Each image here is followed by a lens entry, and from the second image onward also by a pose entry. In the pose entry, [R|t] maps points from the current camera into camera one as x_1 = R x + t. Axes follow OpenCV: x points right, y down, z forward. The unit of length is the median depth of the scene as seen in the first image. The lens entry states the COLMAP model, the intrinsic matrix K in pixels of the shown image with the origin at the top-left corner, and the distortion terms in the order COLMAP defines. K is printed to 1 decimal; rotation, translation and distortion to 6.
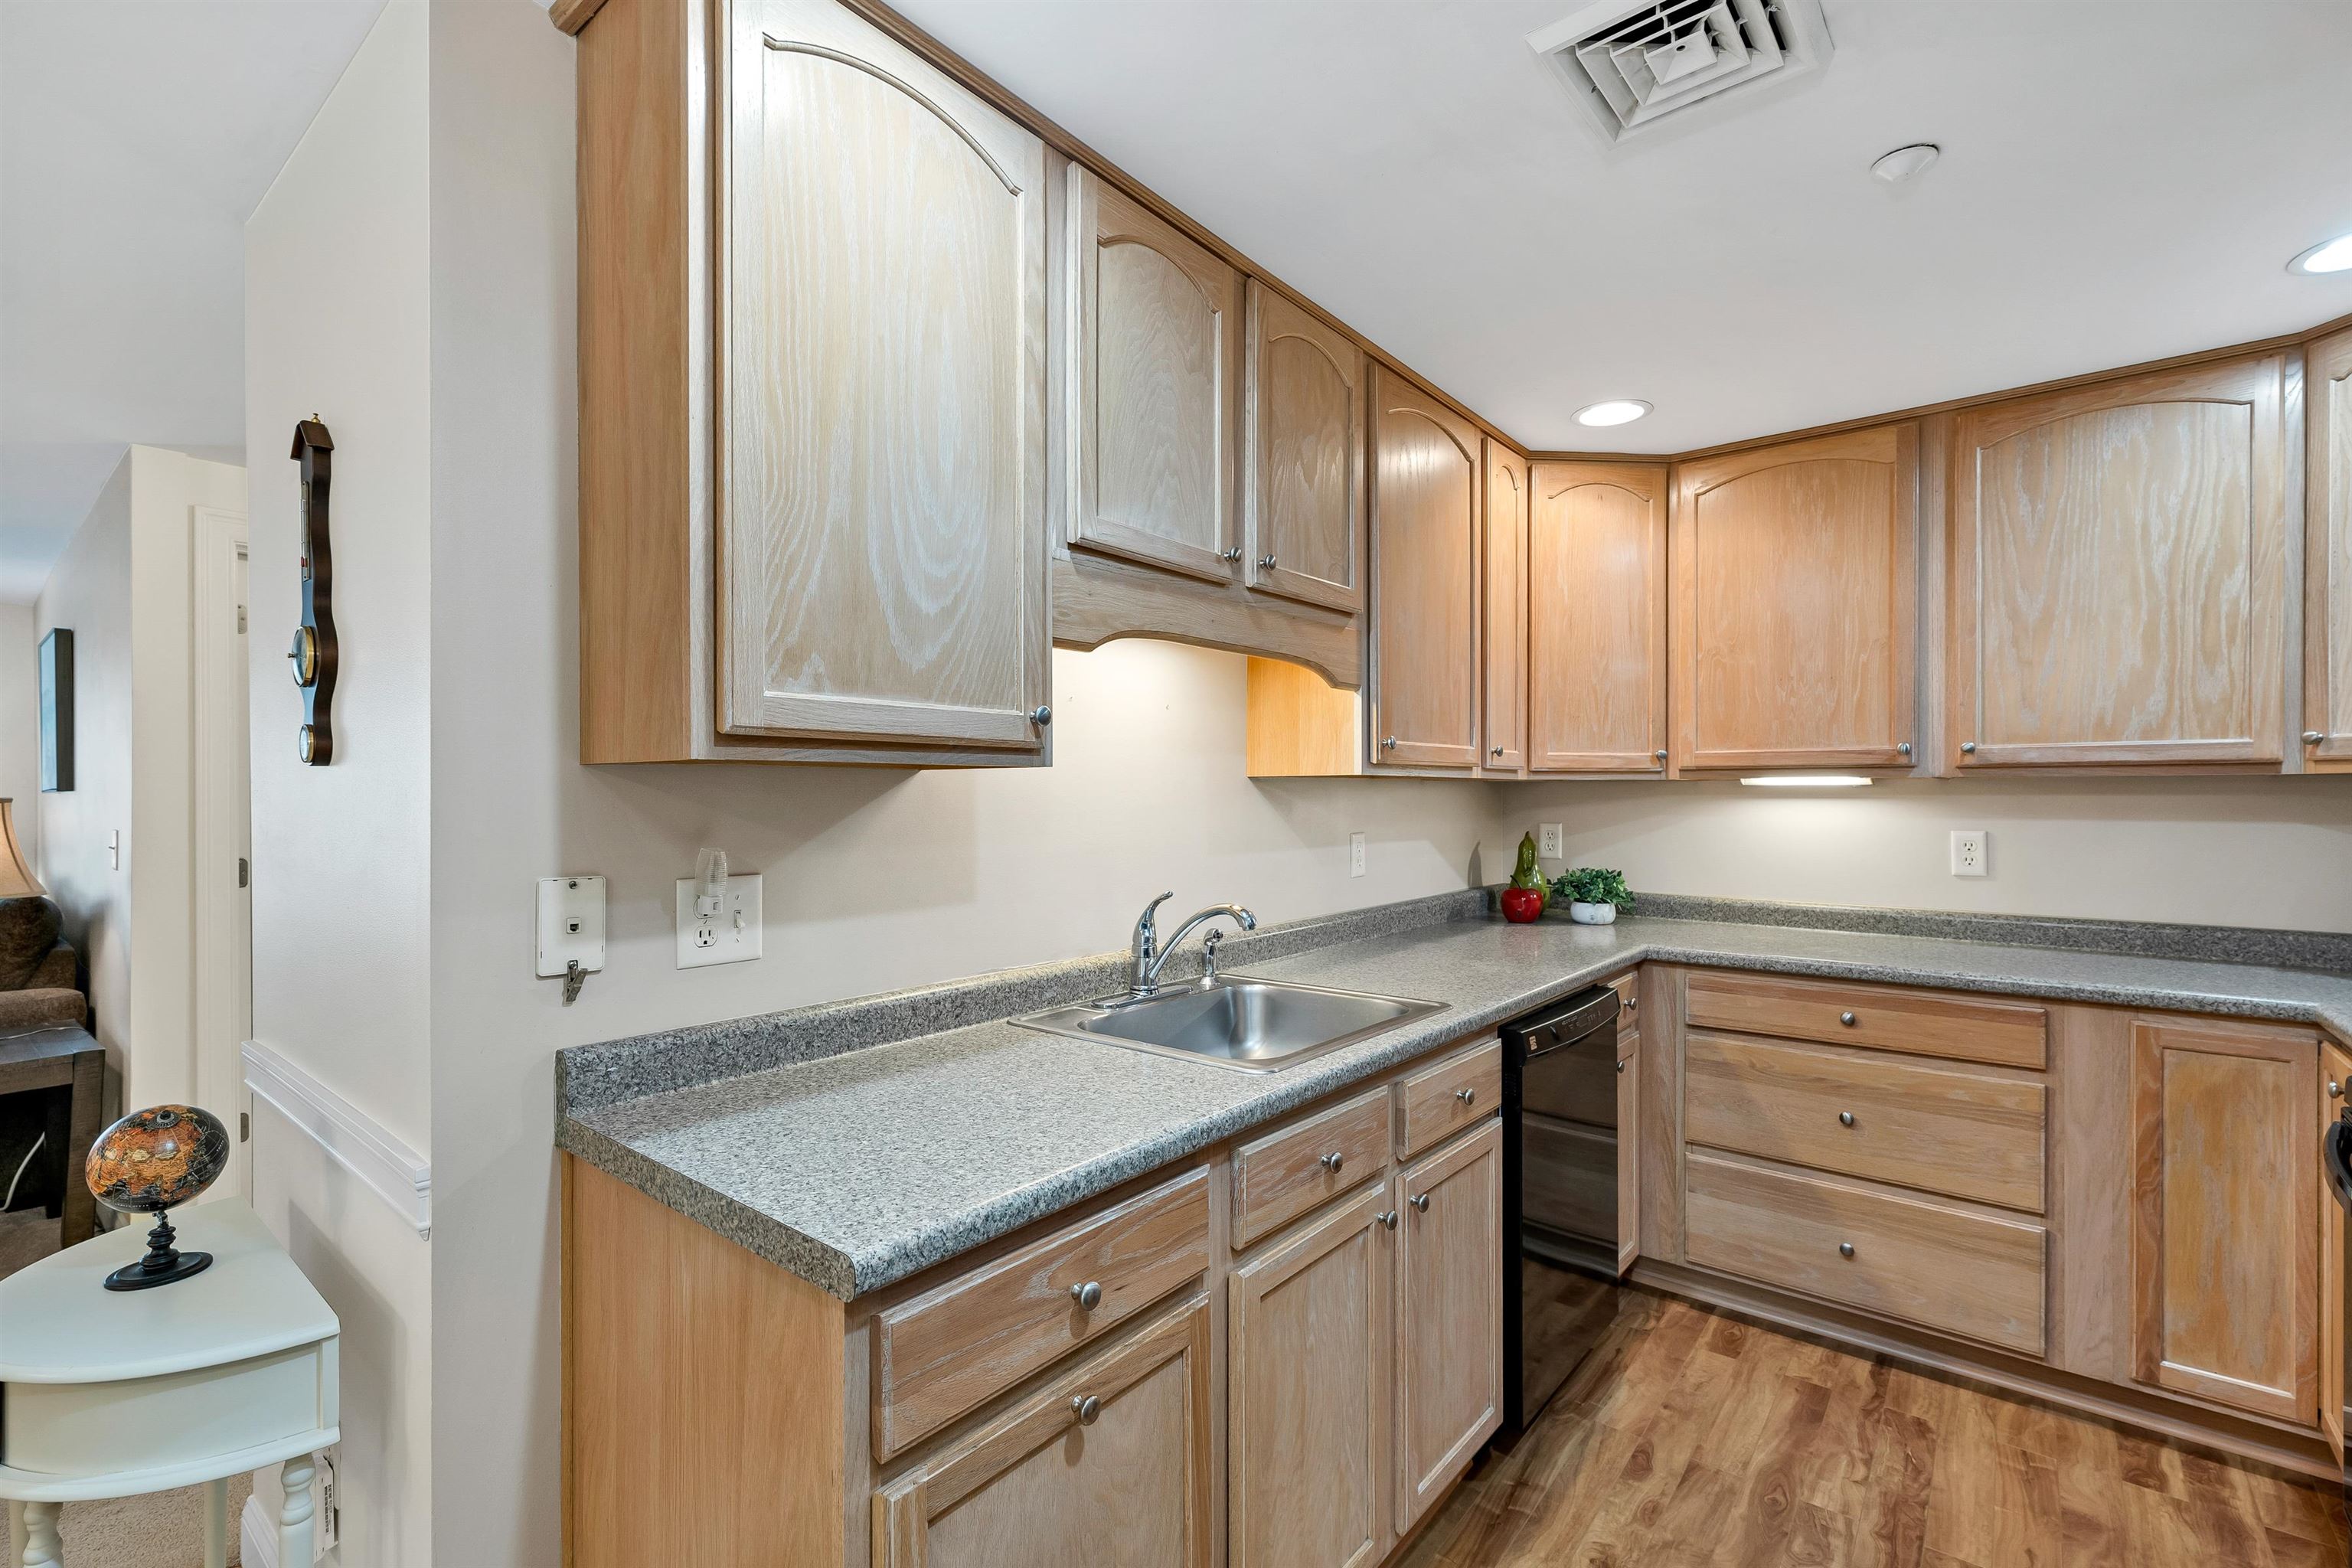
lens RADIAL K [[1034.6, 0, 1173.5], [0, 1034.6, 797.2], [0, 0, 1]] dist [0.004728, -0.001053]
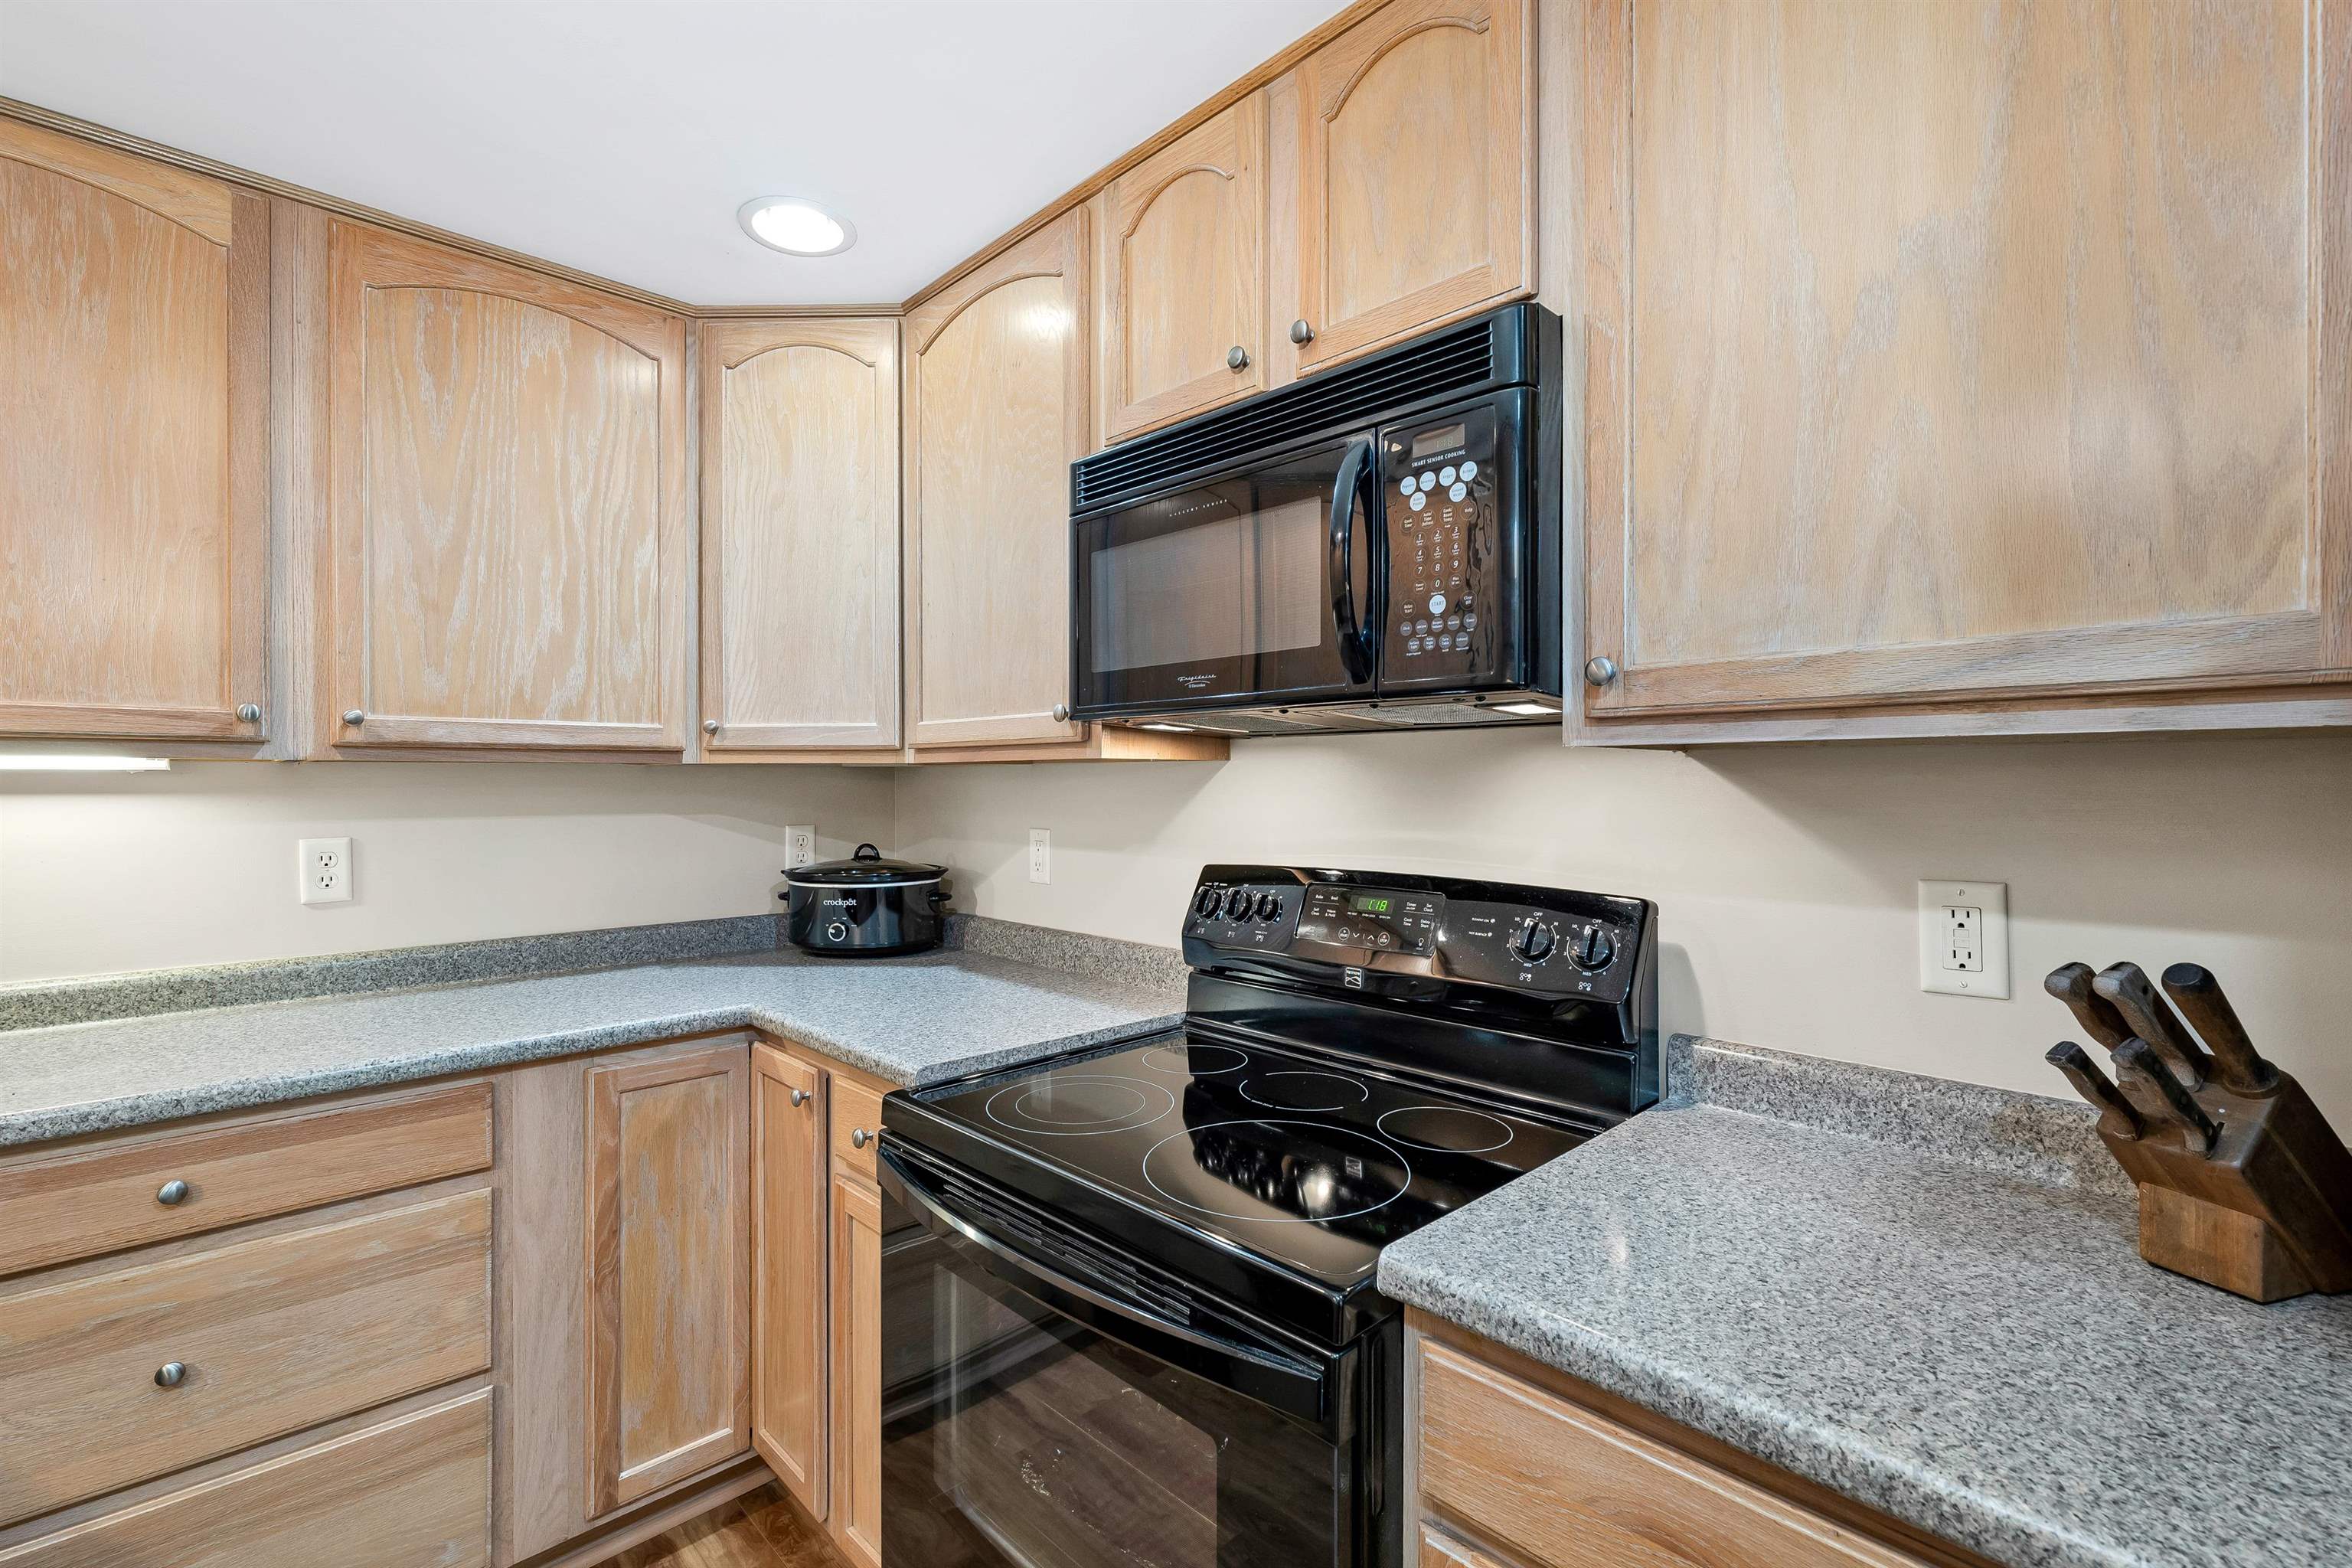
lens RADIAL K [[1034.6, 0, 1181.0], [0, 1034.6, 783.4], [0, 0, 1]] dist [0.004728, -0.001053]
pose [[0.125348, -0.000398, 0.992113, 0.174344], [0.004840, 0.999988, -0.000211, -0.001569], [-0.992101, 0.004828, 0.125348, 0.409780]]
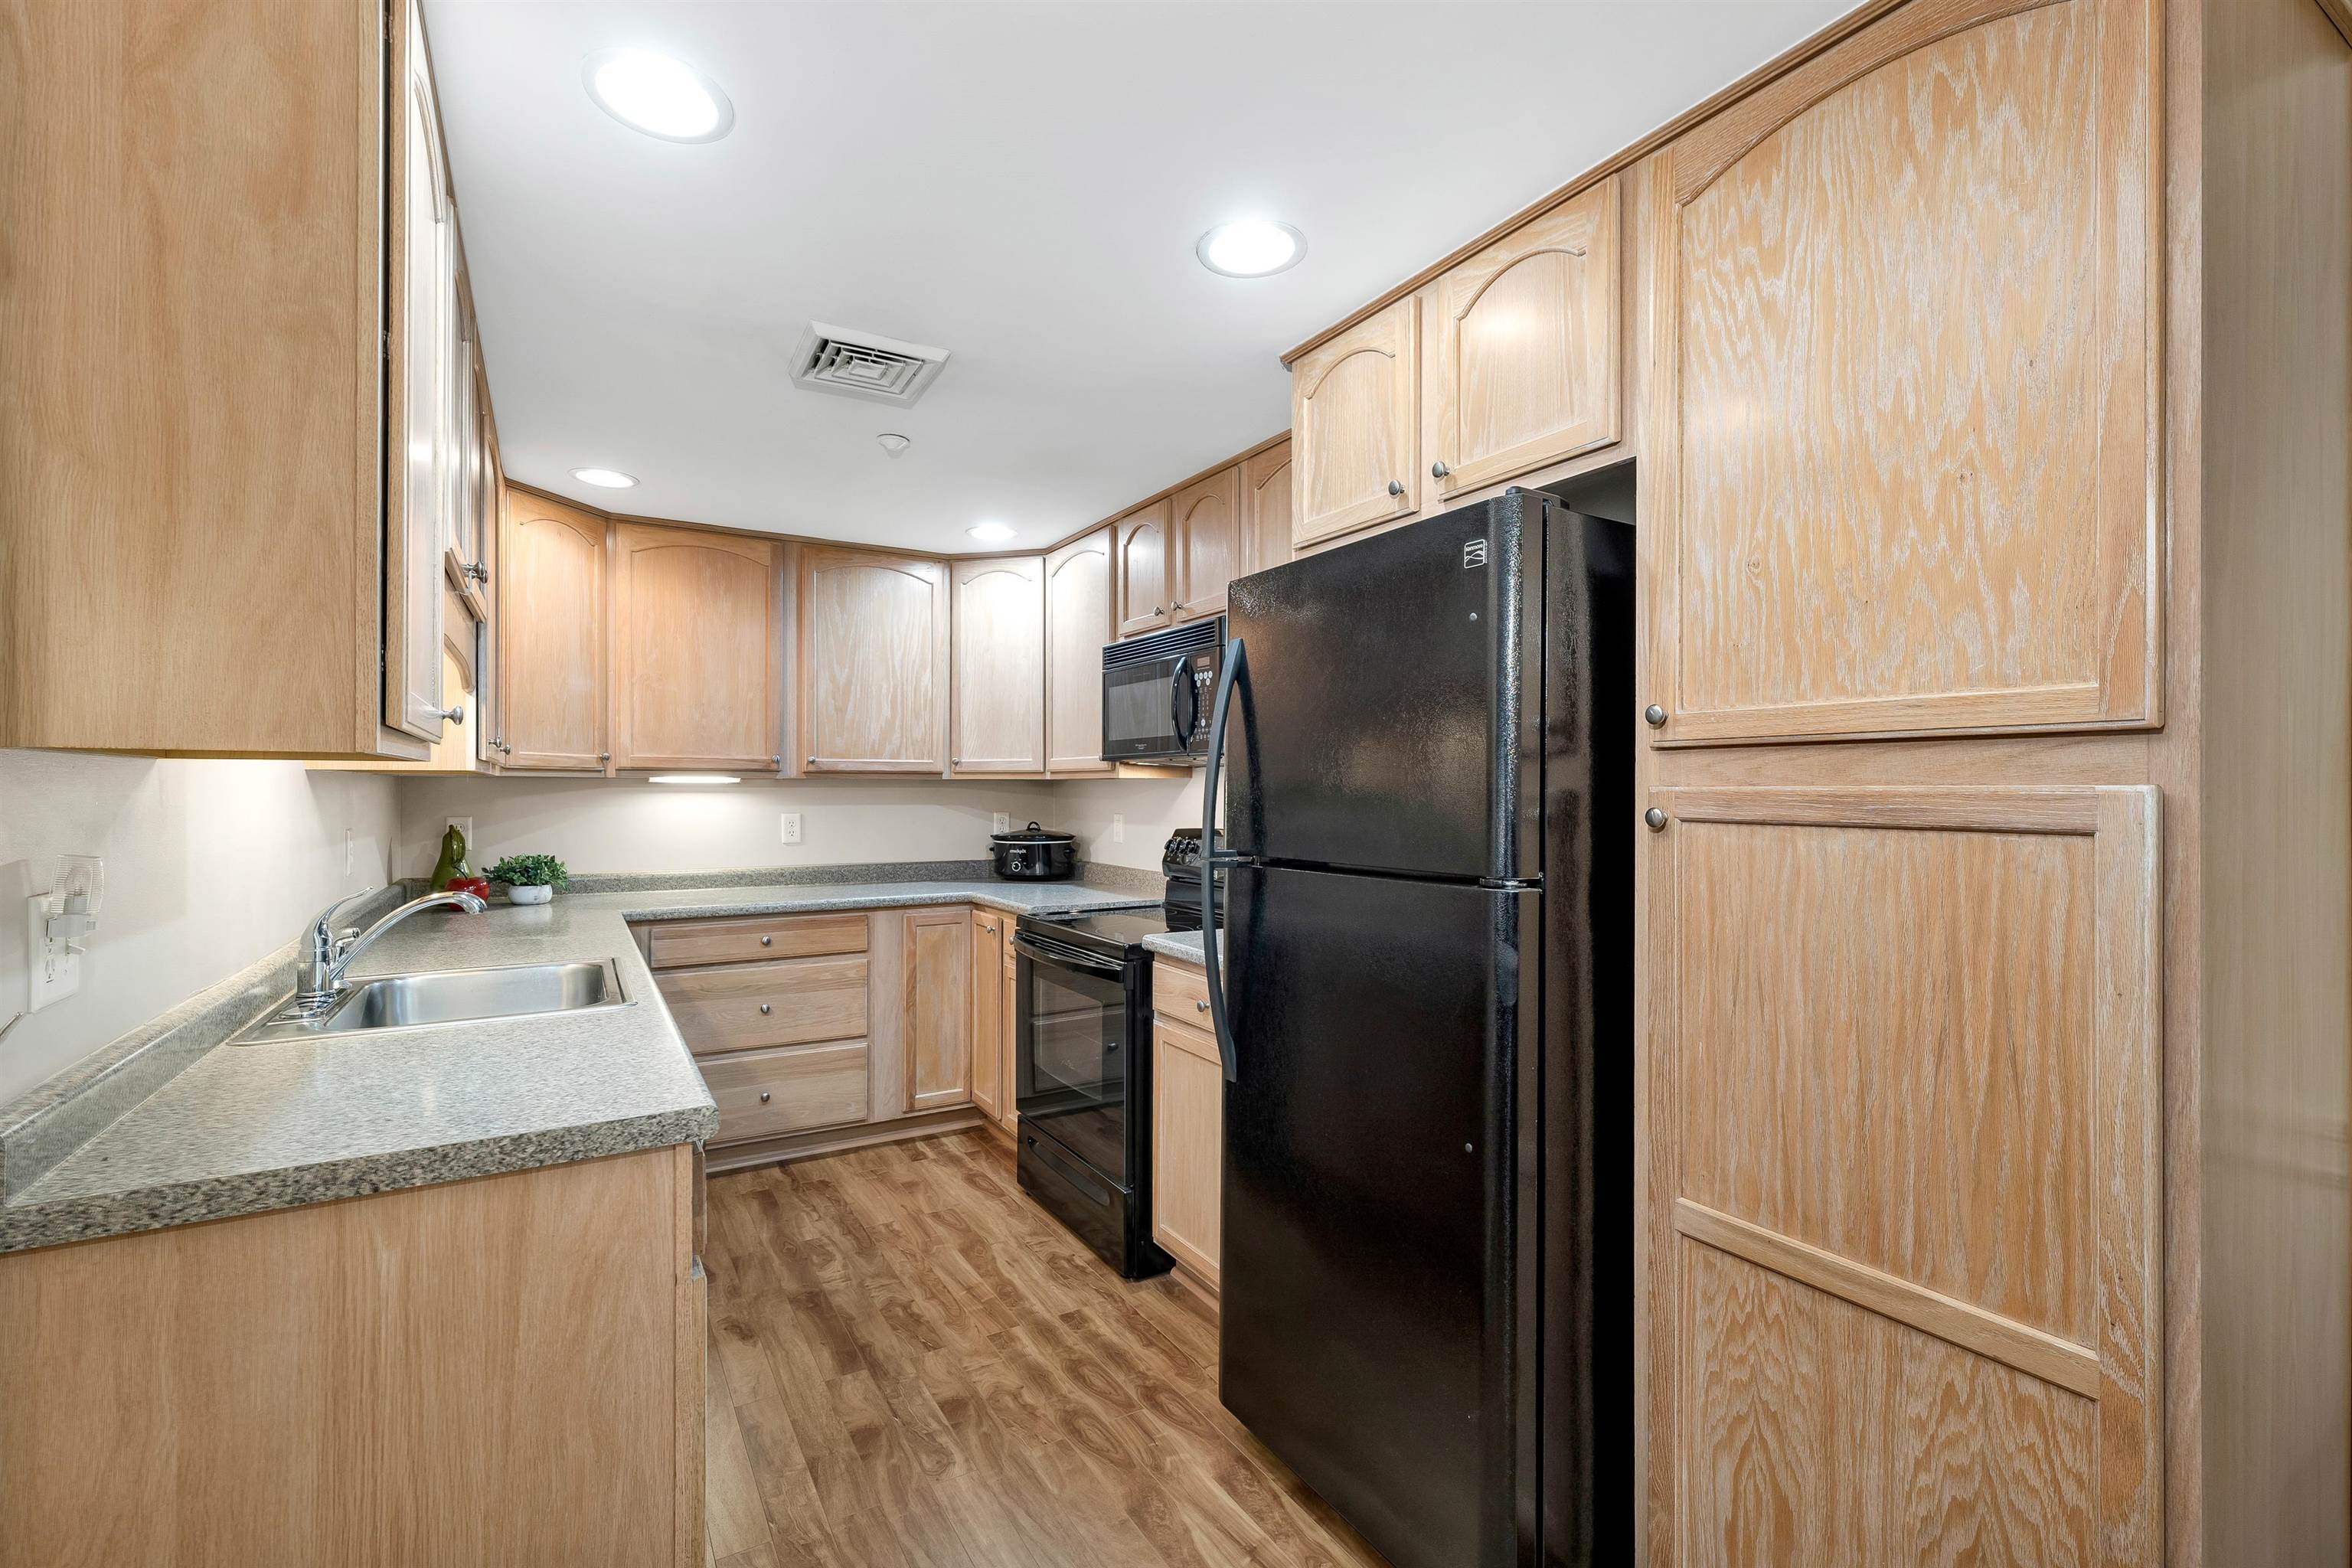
lens RADIAL K [[984.8, 0, 1177.0], [0, 984.8, 787.9], [0, 0, 1]] dist [0.002360, -0.000053]
pose [[0.335722, 0.003491, 0.941955, -0.493817], [0.001861, 0.999989, -0.004370, 0.002724], [-0.941959, 0.003220, 0.335712, -0.026344]]
